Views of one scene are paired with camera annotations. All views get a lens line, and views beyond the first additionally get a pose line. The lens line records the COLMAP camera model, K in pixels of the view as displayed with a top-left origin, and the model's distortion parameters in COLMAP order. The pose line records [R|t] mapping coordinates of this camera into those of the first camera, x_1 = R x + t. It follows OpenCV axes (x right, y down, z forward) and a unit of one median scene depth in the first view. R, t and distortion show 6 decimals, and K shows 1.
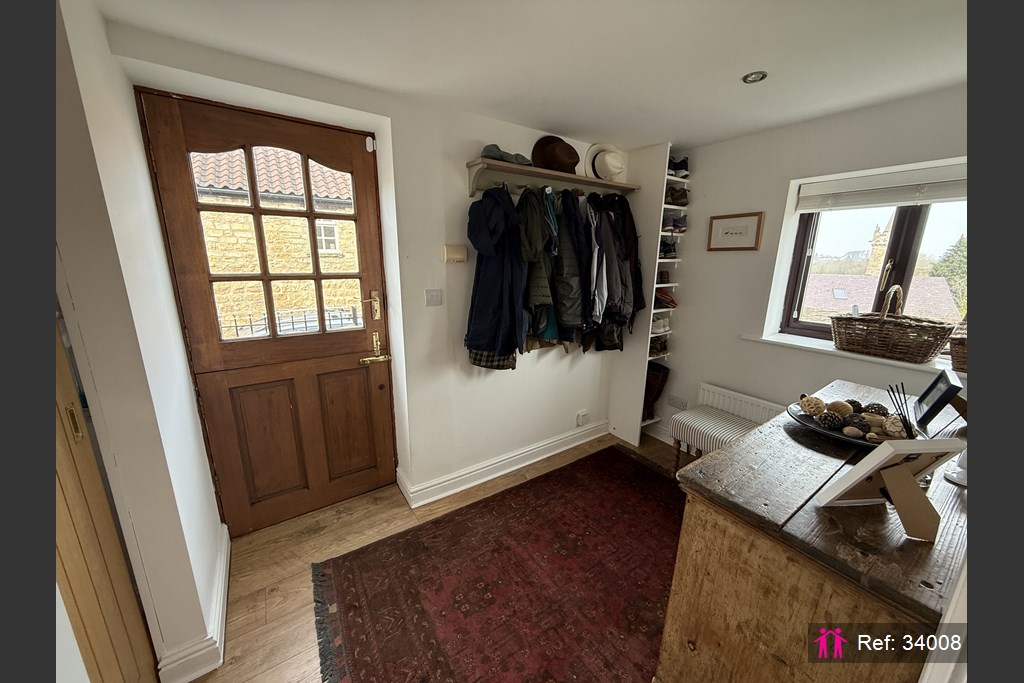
lens RADIAL K [[362.6, 0, 510.1], [0, 362.6, 342.9], [0, 0, 1]] dist [-0.000676, -0.000099]
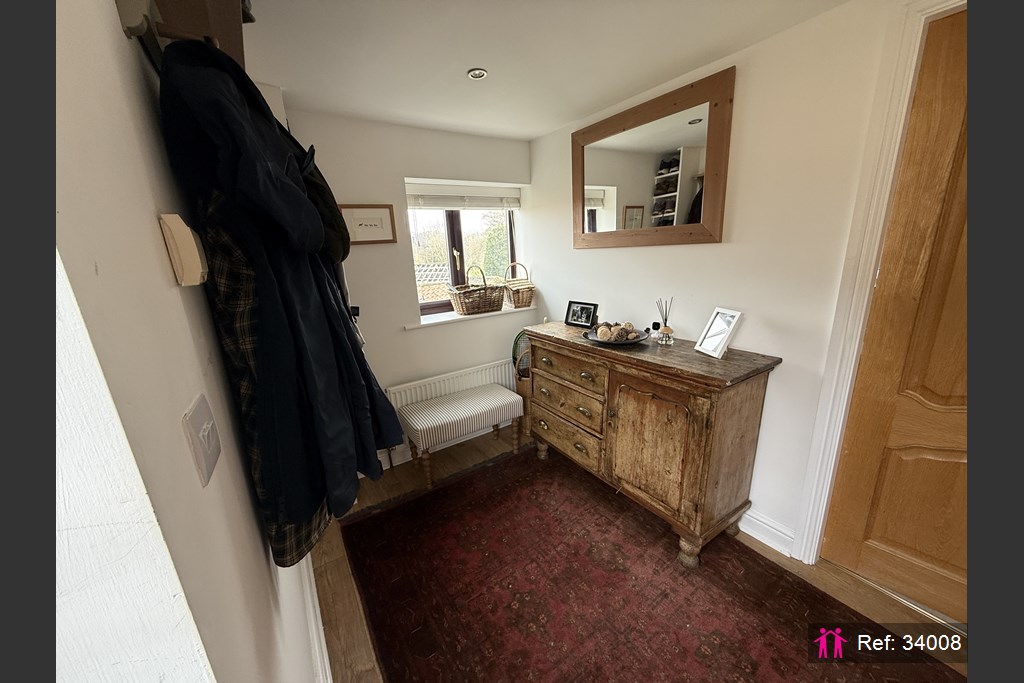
lens RADIAL K [[362.6, 0, 510.9], [0, 362.6, 341.4], [0, 0, 1]] dist [-0.000676, -0.000099]
pose [[0.008367, -0.265522, 0.964068, -0.420074], [0.278731, 0.926511, 0.252759, -0.188787], [-0.960333, 0.266601, 0.081761, 0.774129]]
